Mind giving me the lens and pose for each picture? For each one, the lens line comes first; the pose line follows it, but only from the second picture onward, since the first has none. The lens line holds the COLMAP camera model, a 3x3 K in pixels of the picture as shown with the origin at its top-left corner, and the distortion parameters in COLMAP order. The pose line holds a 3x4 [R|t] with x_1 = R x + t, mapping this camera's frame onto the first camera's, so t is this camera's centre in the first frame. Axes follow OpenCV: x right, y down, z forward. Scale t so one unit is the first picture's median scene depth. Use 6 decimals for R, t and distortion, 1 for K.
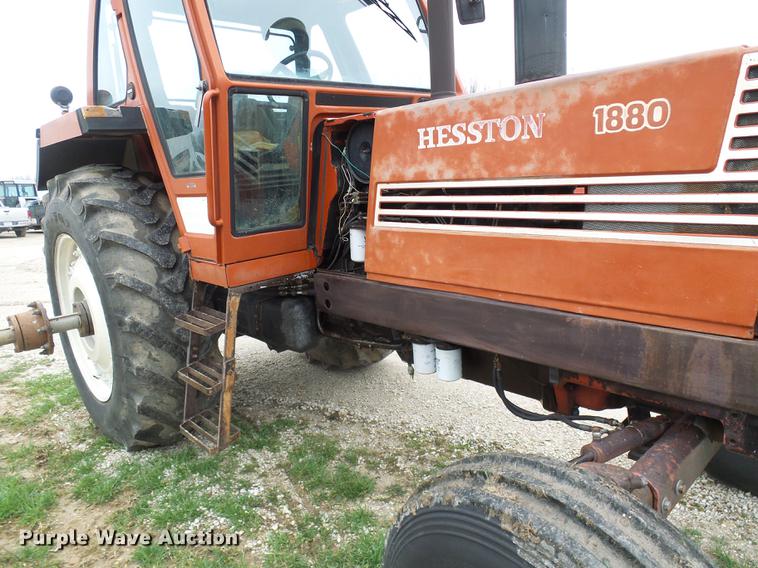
lens RADIAL K [[522.4, 0, 382.1], [0, 522.4, 285.1], [0, 0, 1]] dist [-0.009903, 0.007327]
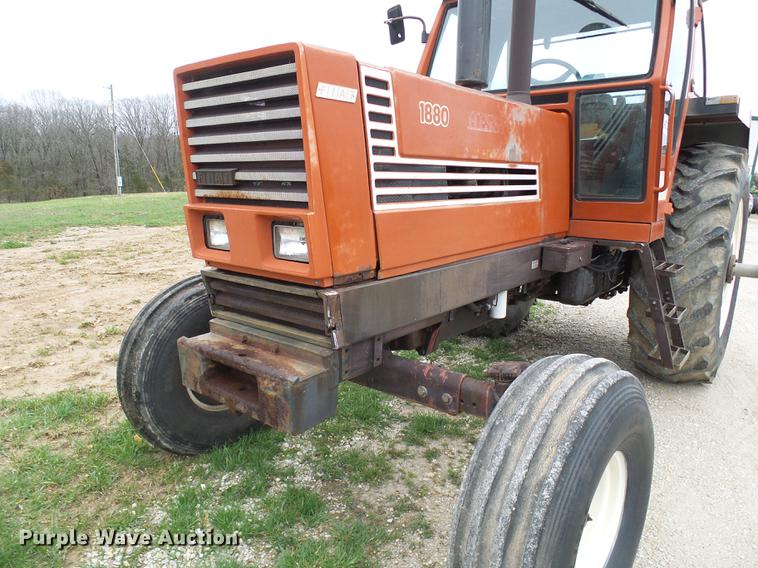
lens RADIAL K [[522.4, 0, 382.3], [0, 522.4, 285.7], [0, 0, 1]] dist [-0.009903, 0.007327]
pose [[0.139876, 0.264988, -0.954053, 1.187322], [-0.235295, 0.944820, 0.227926, -0.147581], [0.961806, 0.192603, 0.194508, 0.531922]]
